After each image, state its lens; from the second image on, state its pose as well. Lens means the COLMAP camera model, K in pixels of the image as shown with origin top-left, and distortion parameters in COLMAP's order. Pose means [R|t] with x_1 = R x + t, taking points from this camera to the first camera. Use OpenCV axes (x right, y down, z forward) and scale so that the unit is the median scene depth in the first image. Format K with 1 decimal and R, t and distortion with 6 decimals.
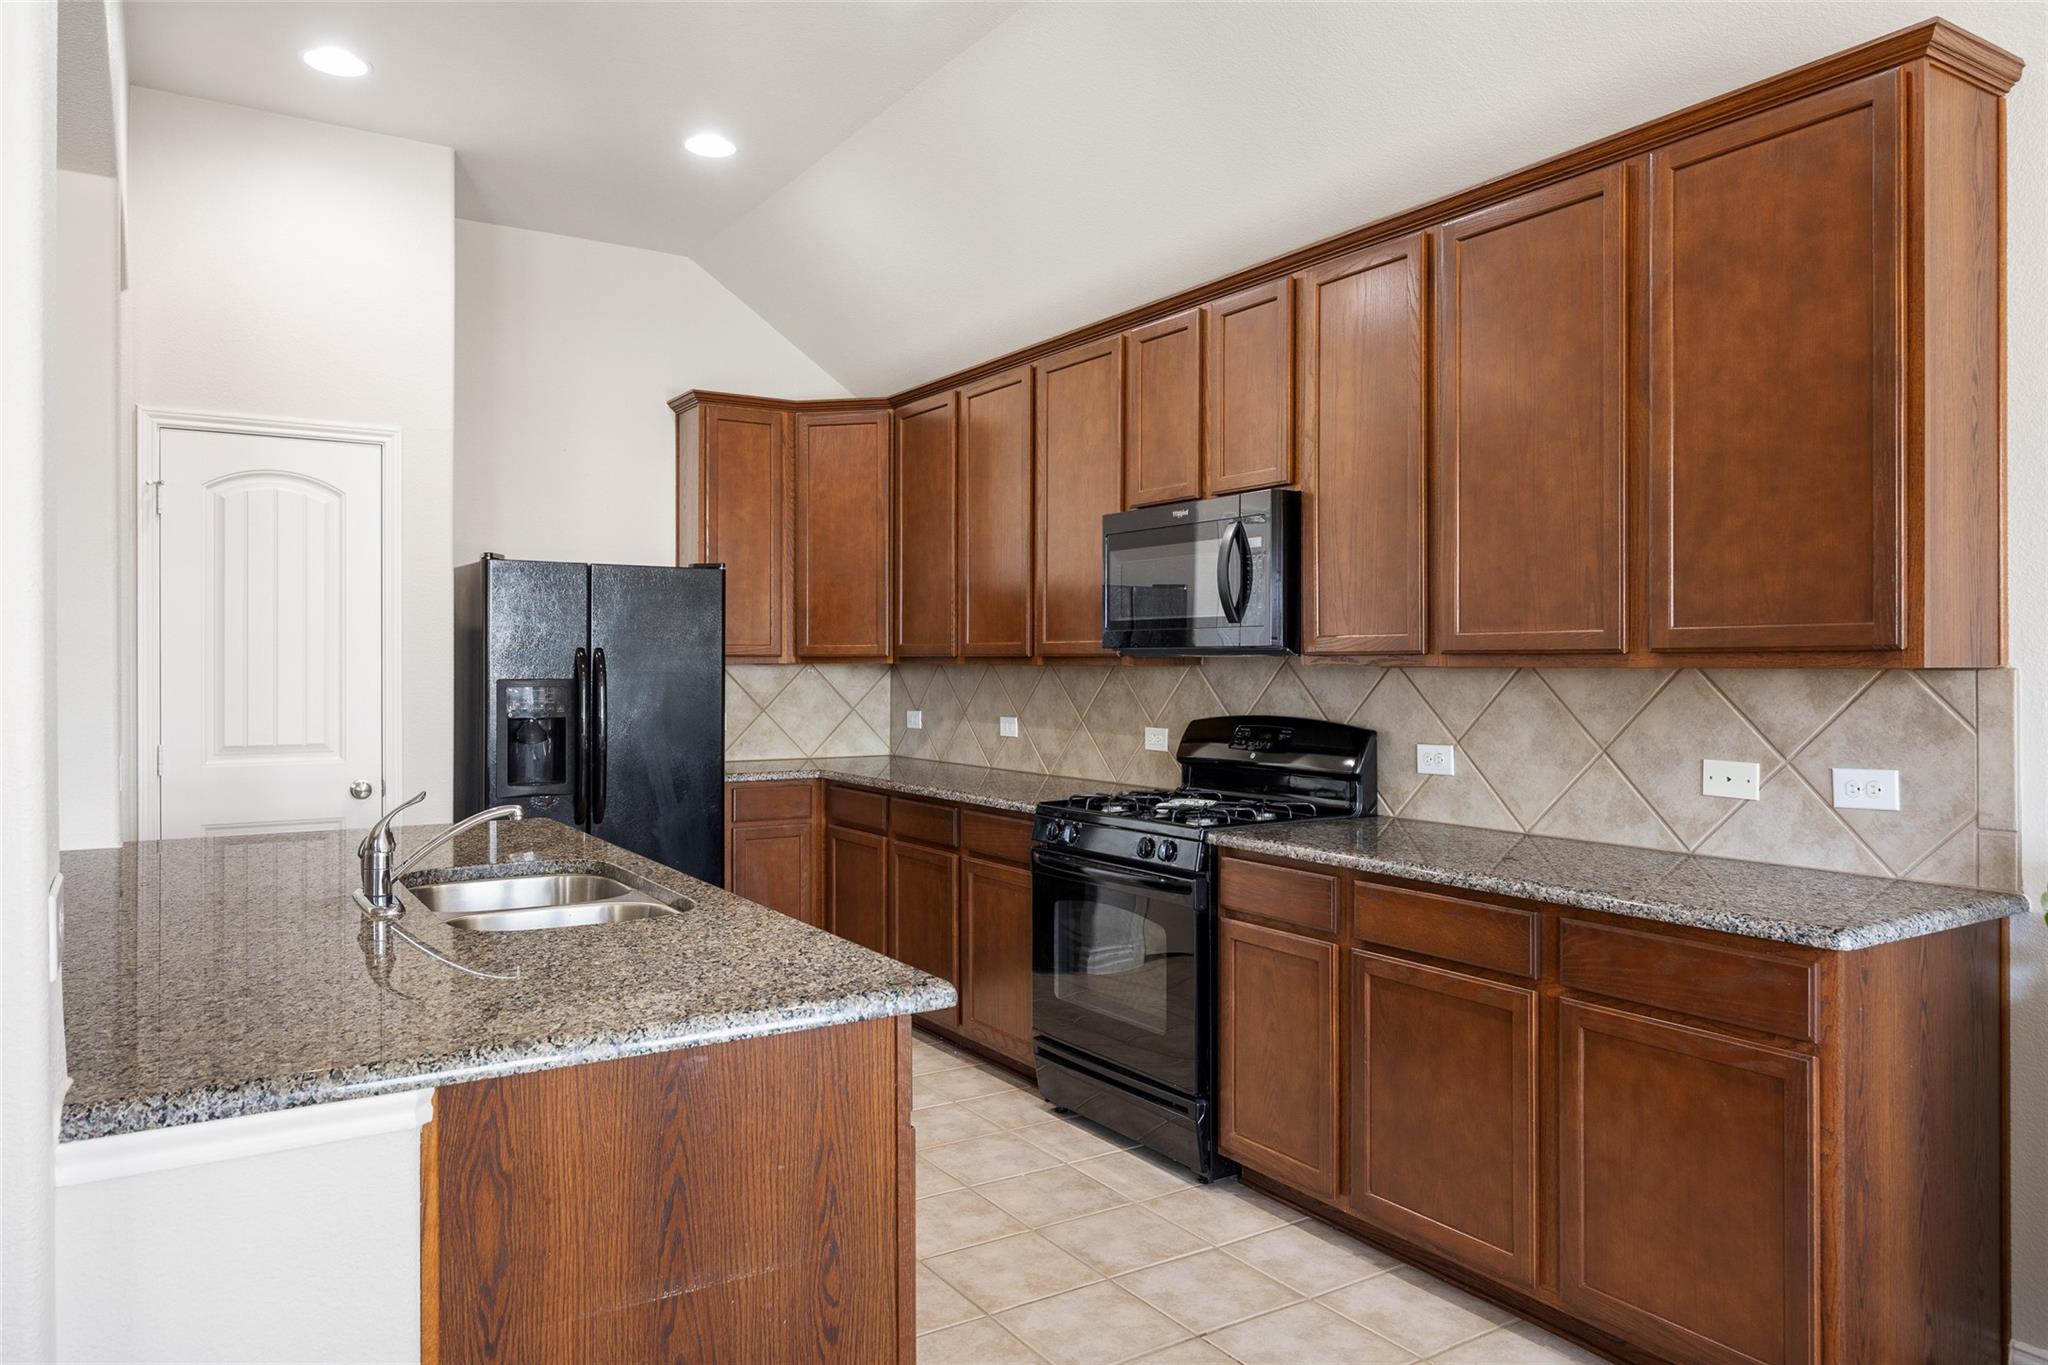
lens RADIAL K [[1375.5, 0, 1023.7], [0, 1375.5, 666.3], [0, 0, 1]] dist [-0.000830, -0.003189]
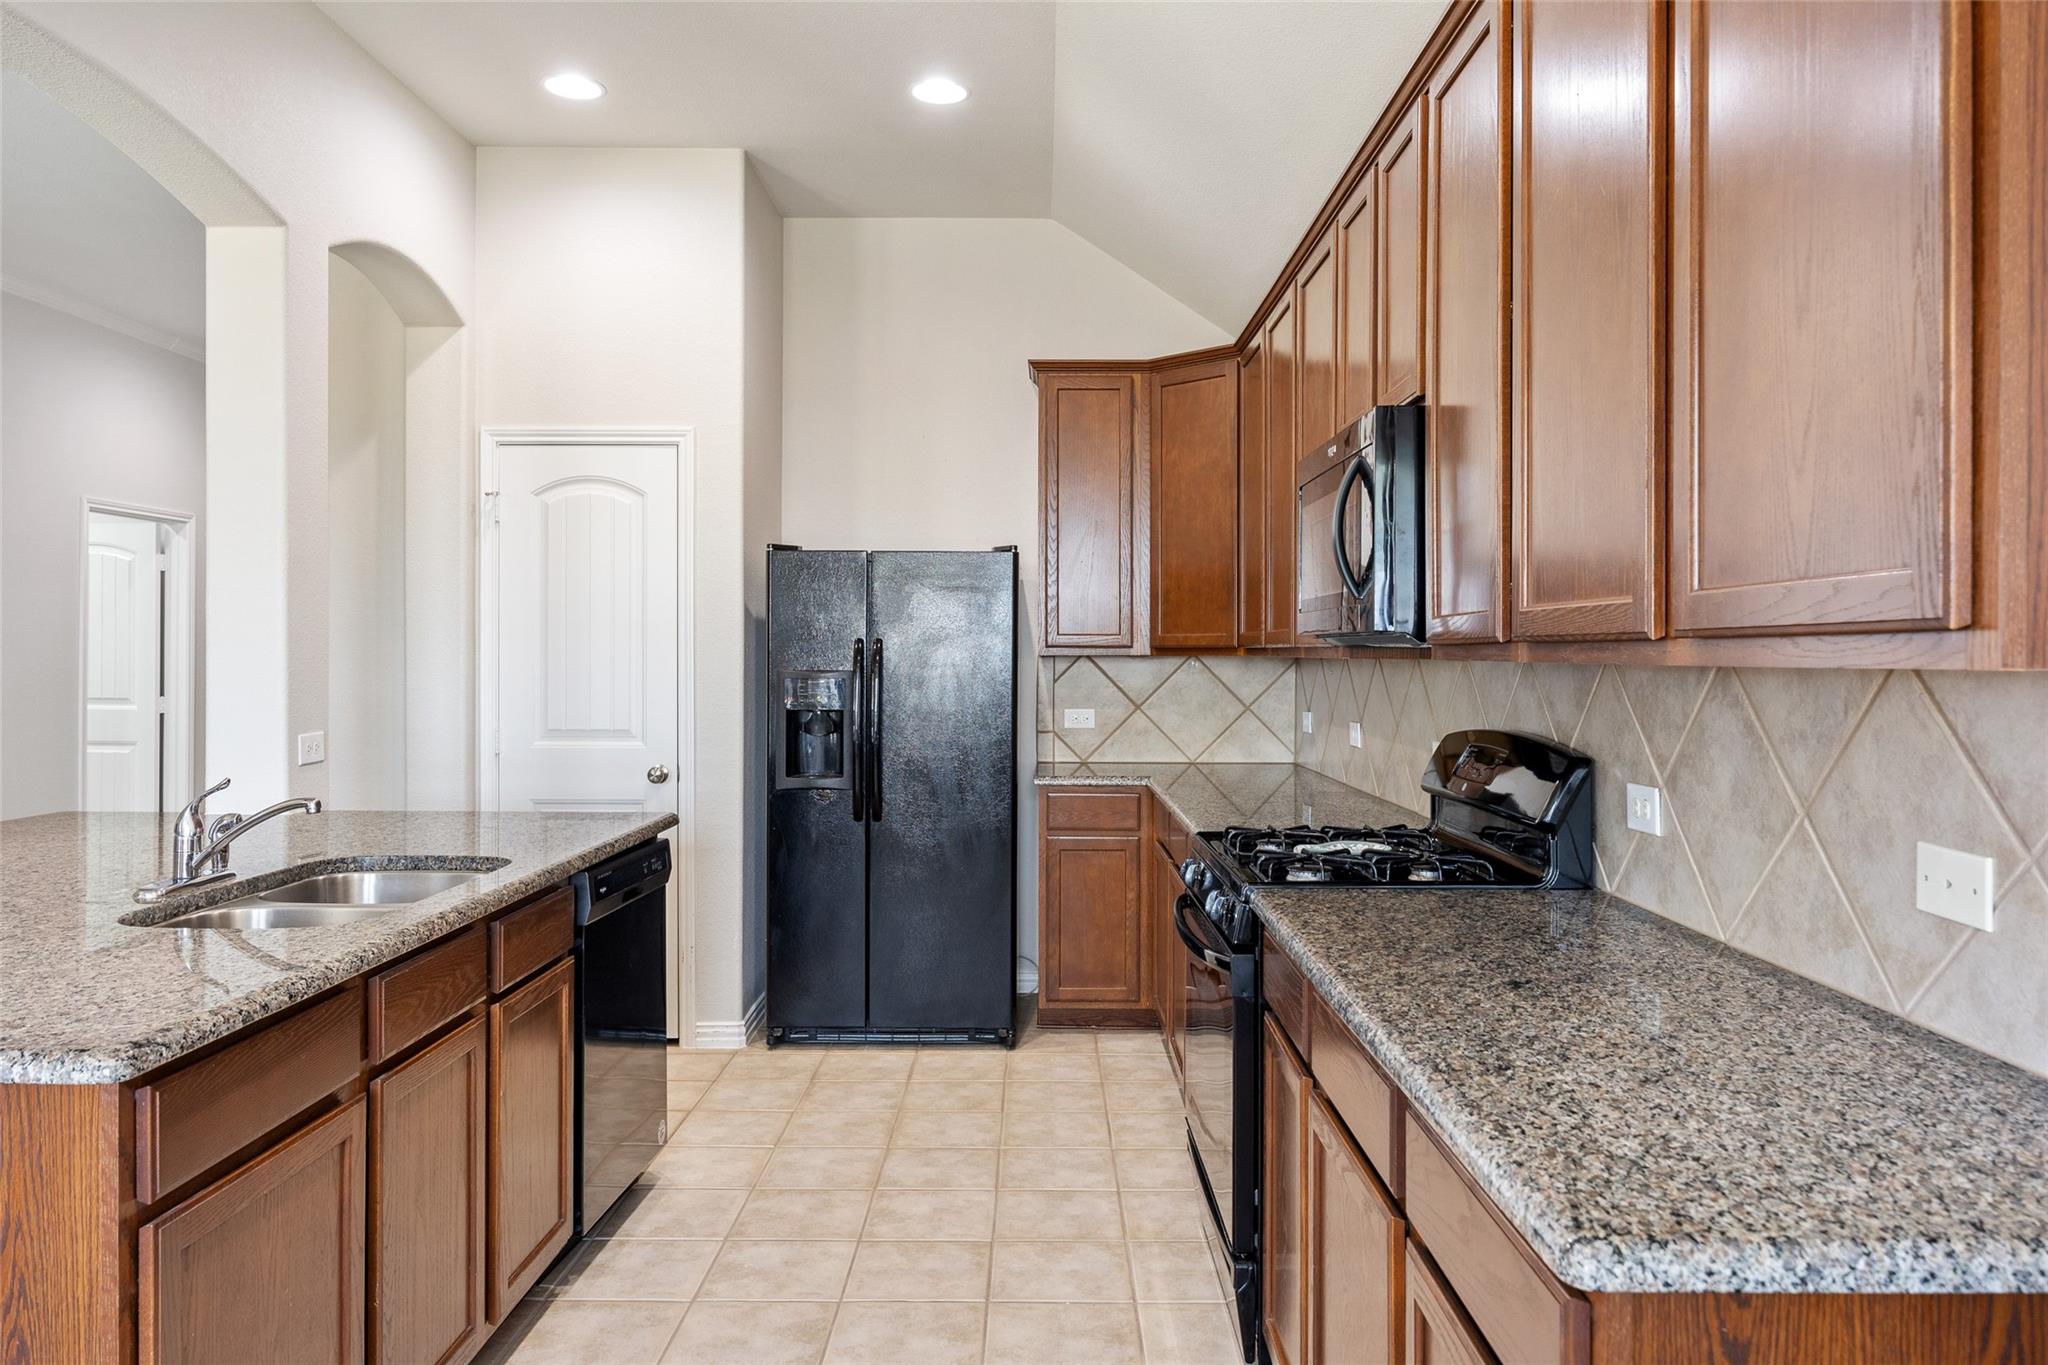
lens RADIAL K [[1413.3, 0, 1014.1], [0, 1413.3, 651.7], [0, 0, 1]] dist [-0.003269, 0.001556]
pose [[0.836305, 0.001186, -0.548263, 0.448557], [-0.004080, 0.999983, -0.004061, -0.000686], [0.548249, 0.005634, 0.836296, 0.324674]]
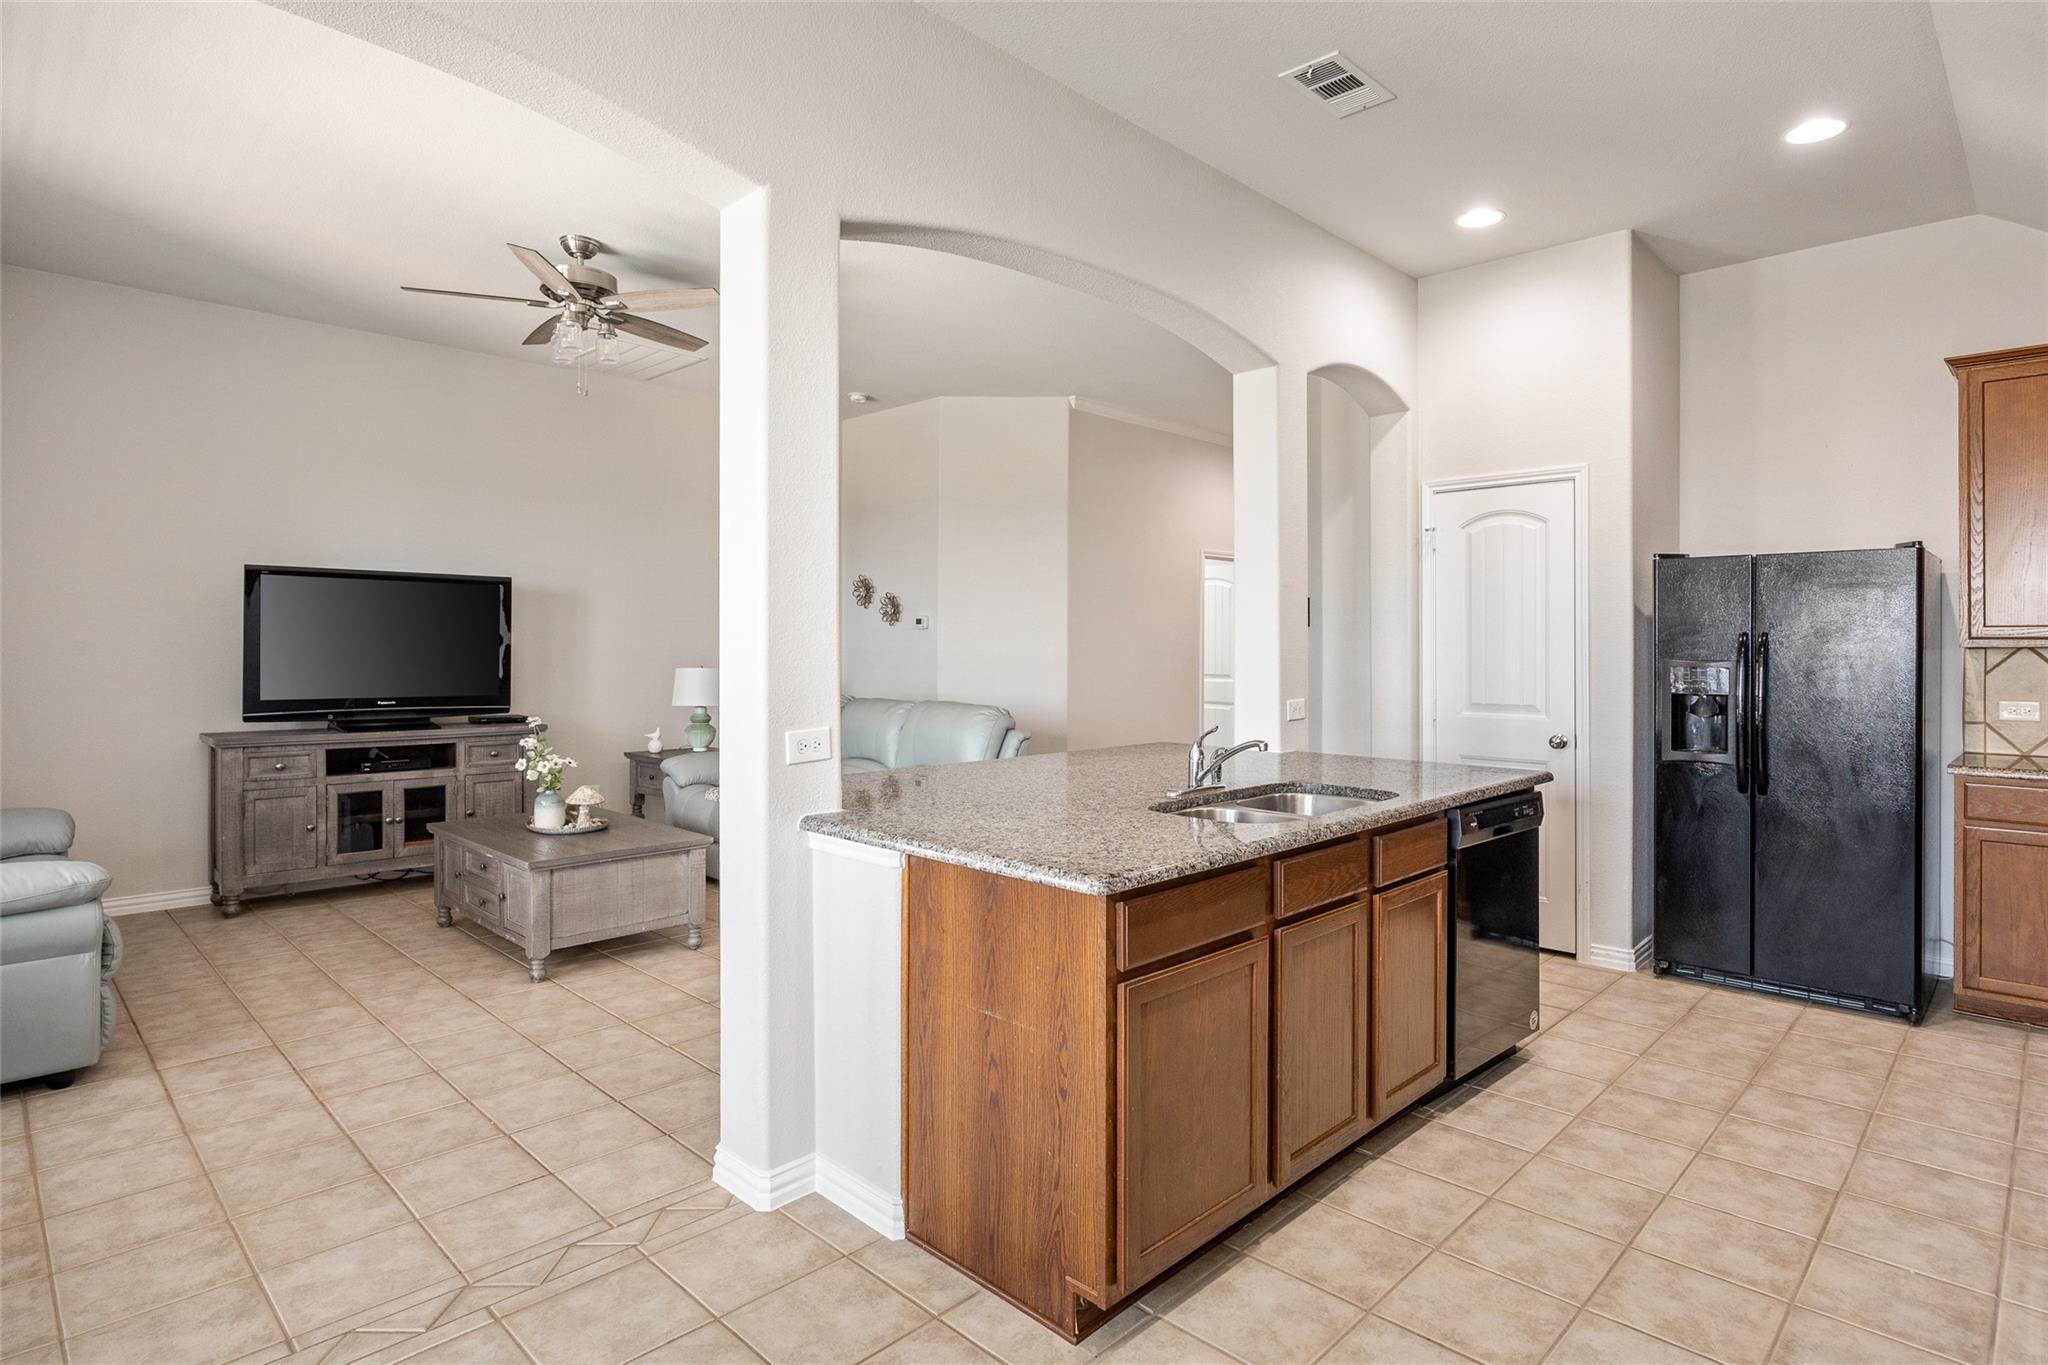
lens RADIAL K [[1054.3, 0, 1061.0], [0, 1054.3, 645.3], [0, 0, 1]] dist [-0.006514, -0.001364]
pose [[0.238496, -0.000020, -0.971144, 0.518745], [-0.003181, 0.999995, -0.000802, -0.000944], [0.971138, 0.003281, 0.238494, 0.384645]]
